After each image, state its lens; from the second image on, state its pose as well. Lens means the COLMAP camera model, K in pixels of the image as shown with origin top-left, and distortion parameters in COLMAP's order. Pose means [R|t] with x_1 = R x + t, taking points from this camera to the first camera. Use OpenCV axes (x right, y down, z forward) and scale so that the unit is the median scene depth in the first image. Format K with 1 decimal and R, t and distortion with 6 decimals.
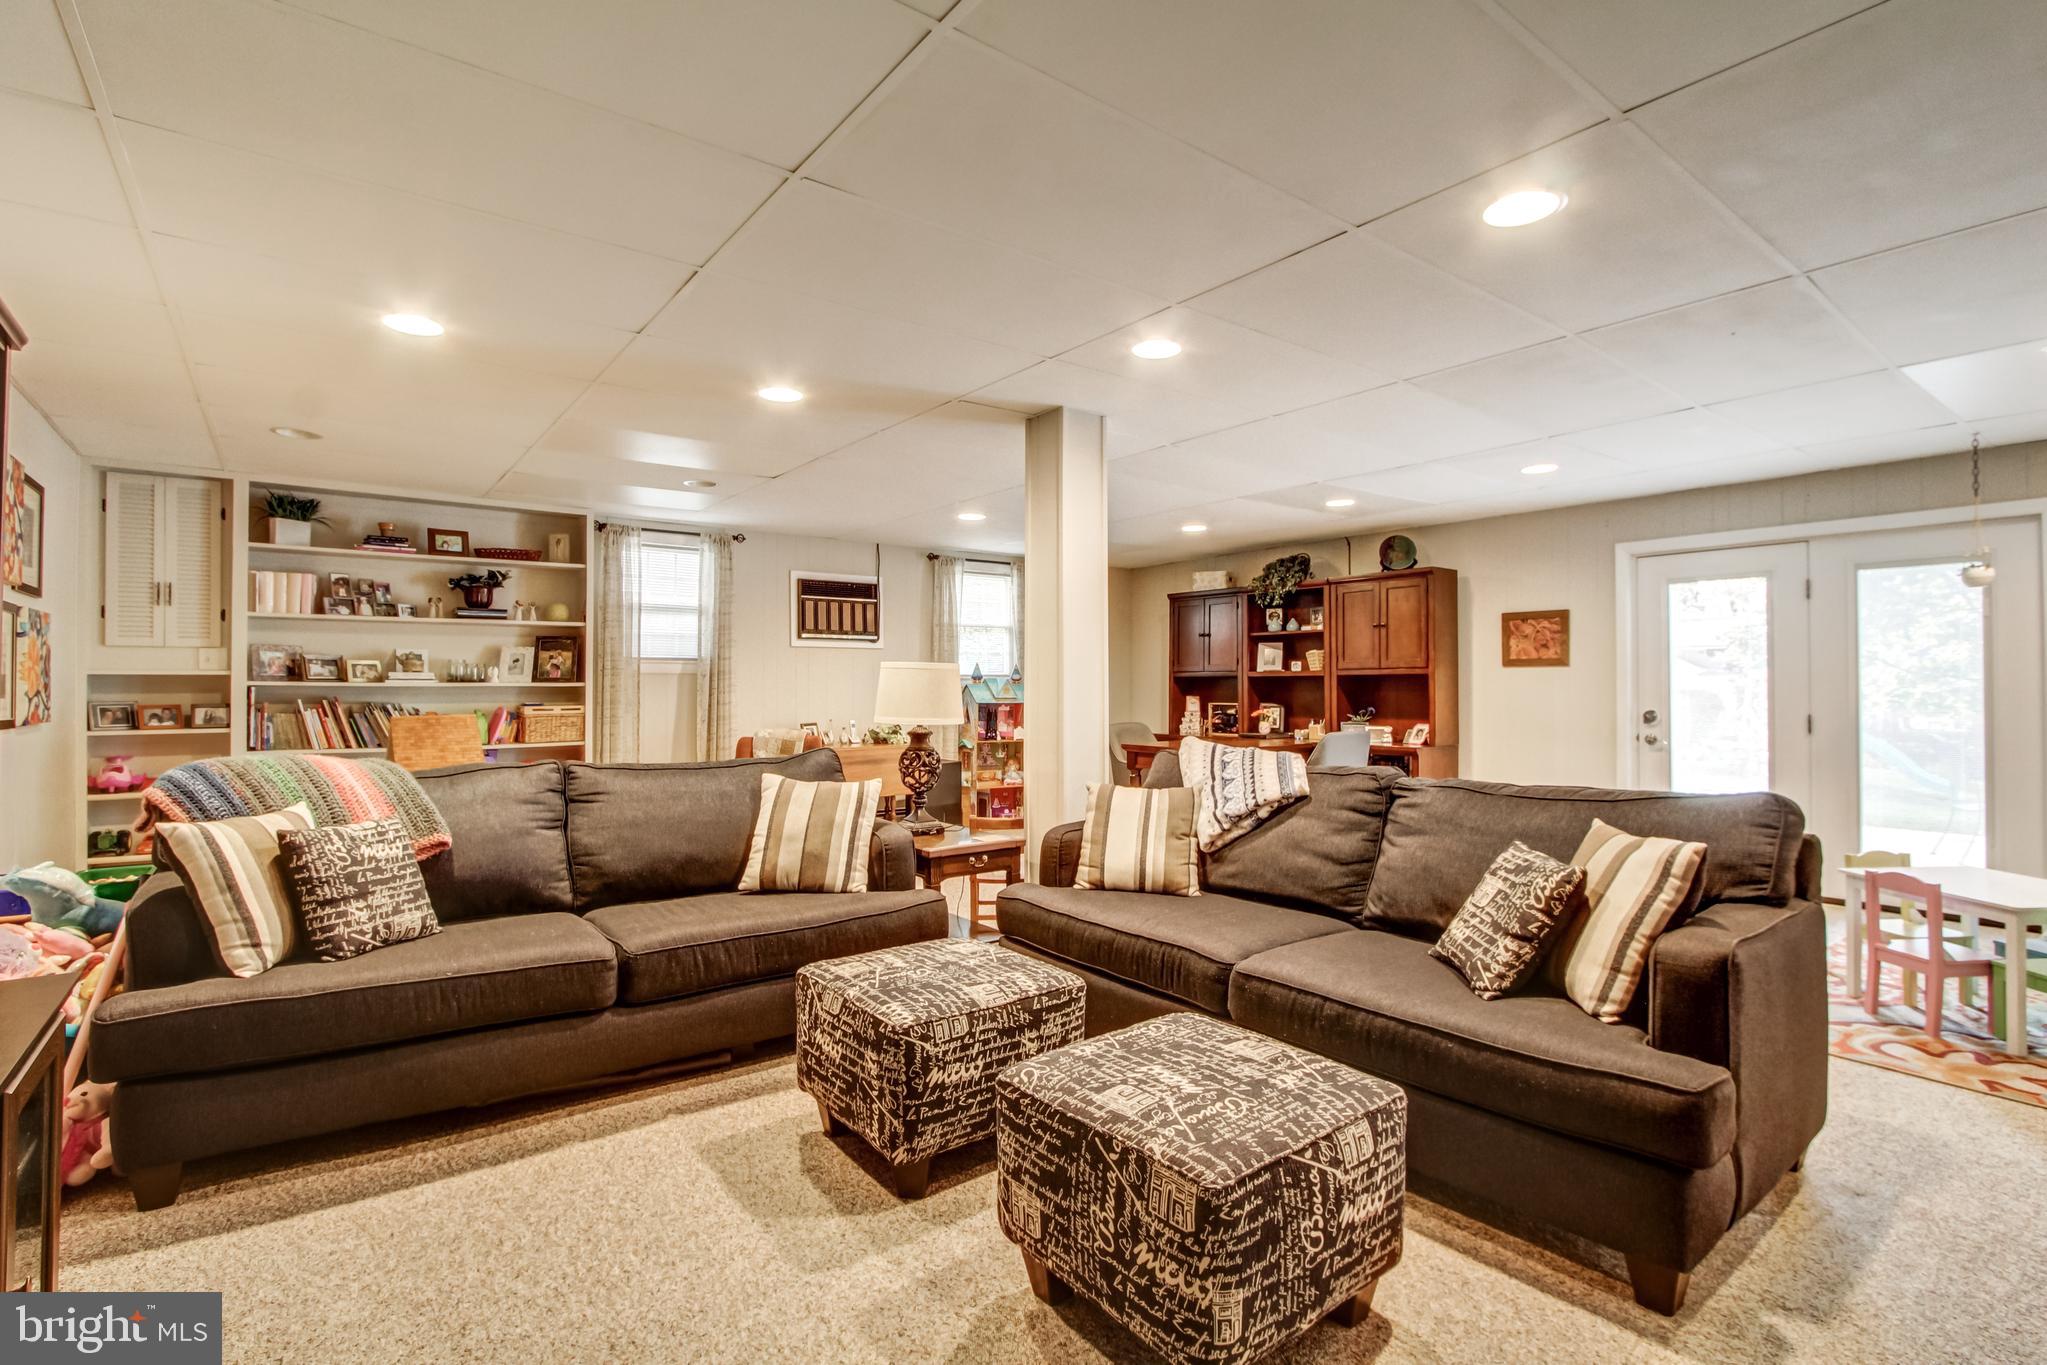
lens RADIAL K [[962.9, 0, 1057.5], [0, 962.9, 675.4], [0, 0, 1]] dist [-0.018917, 0.001922]
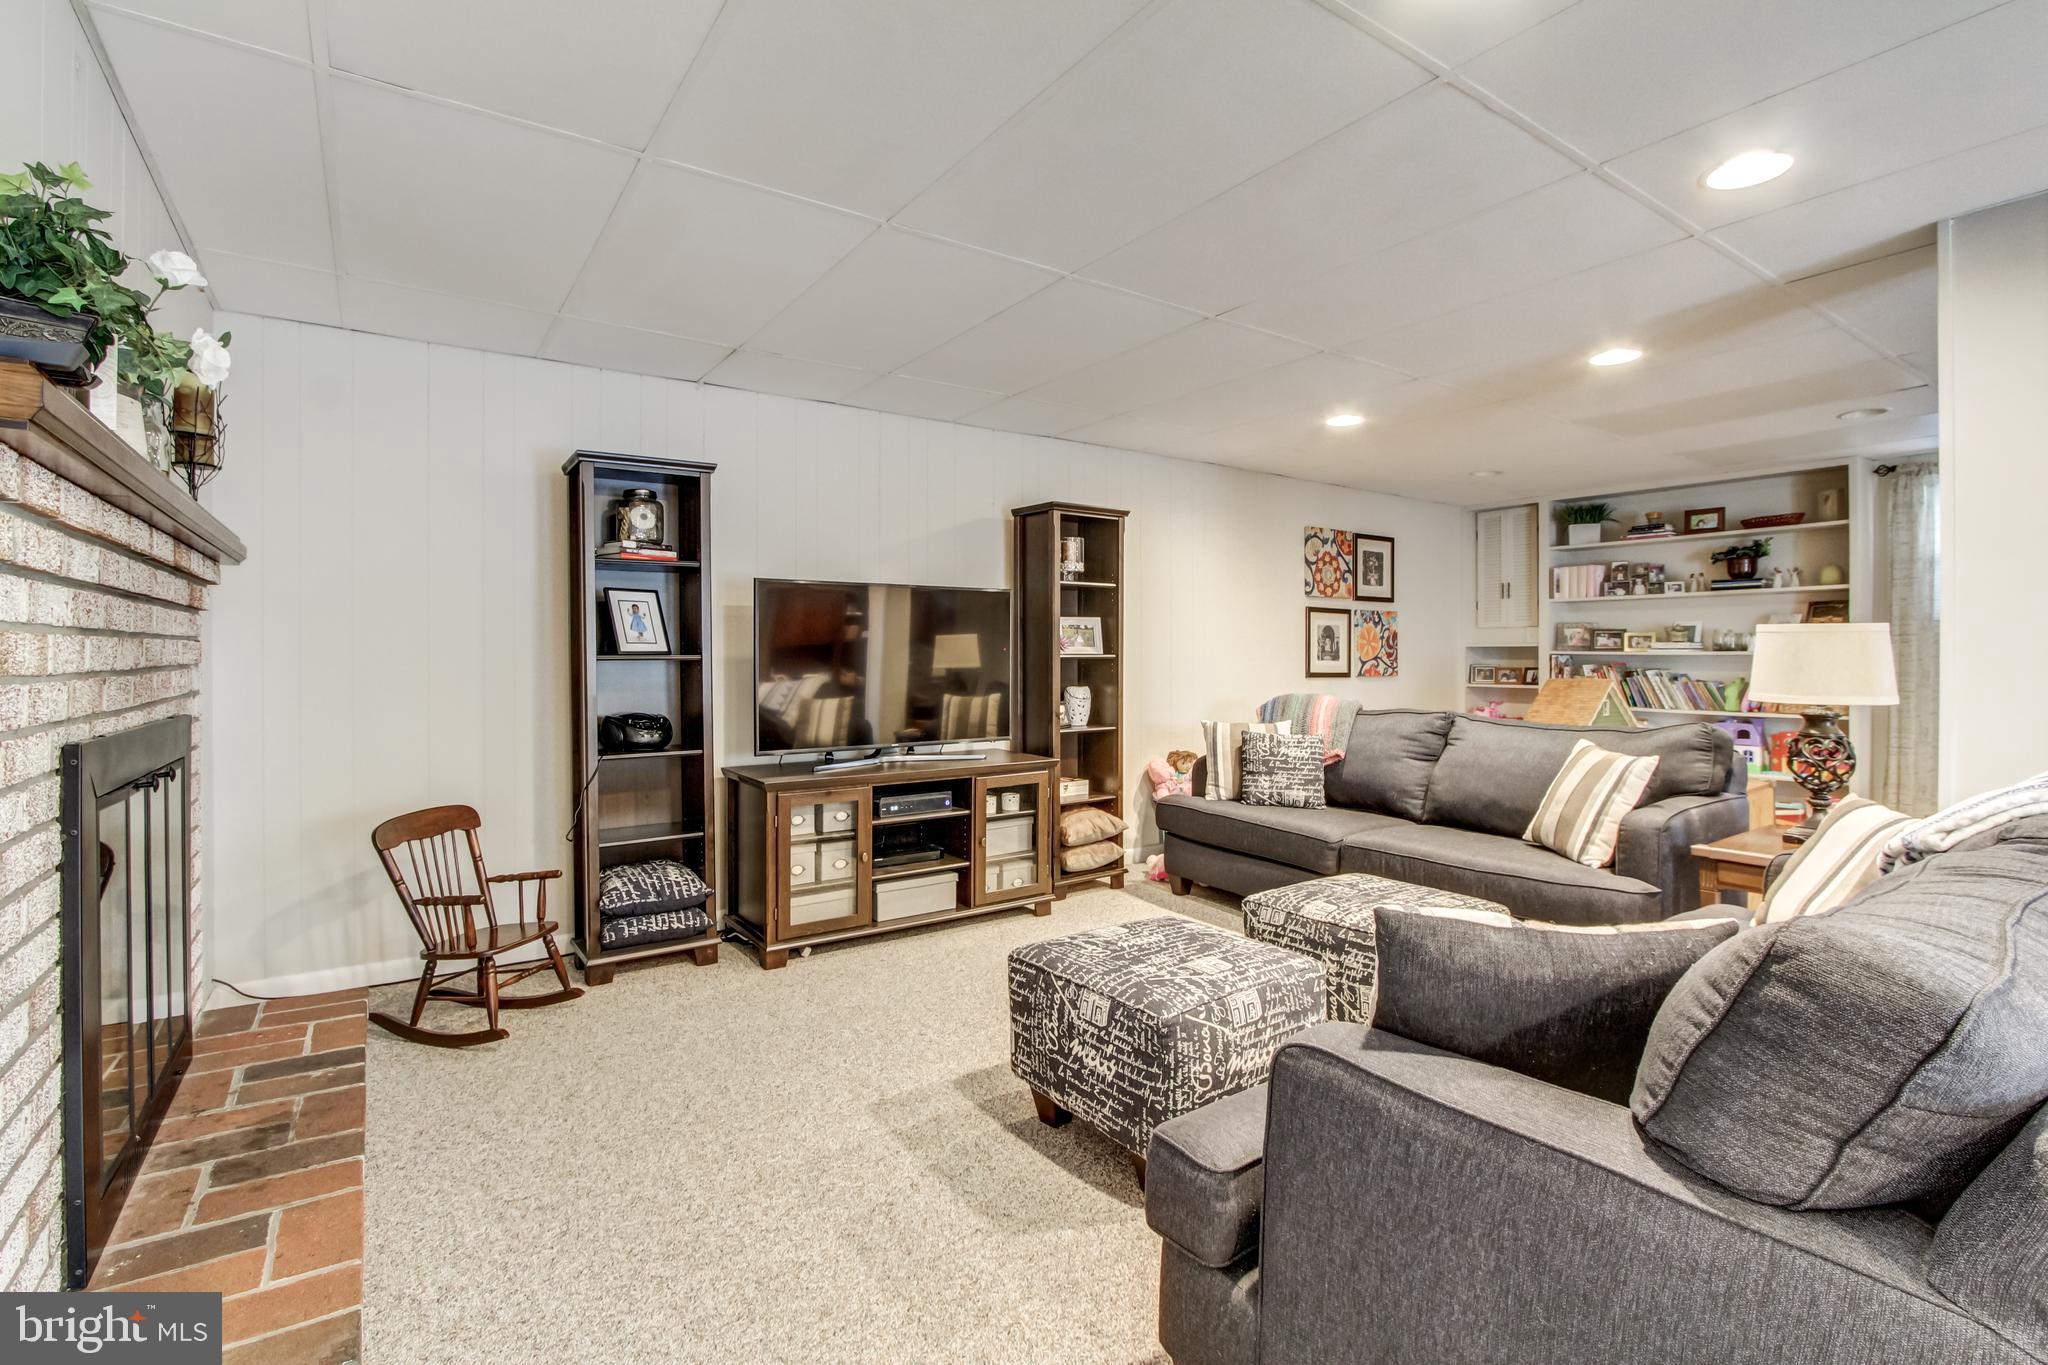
lens RADIAL K [[963.4, 0, 1011.9], [0, 963.4, 674.0], [0, 0, 1]] dist [-0.018917, 0.001922]
pose [[-0.067163, 0.020415, -0.997533, 0.779114], [0.009732, 0.999756, 0.019805, 0.006588], [0.997695, -0.008378, -0.067346, 0.477528]]
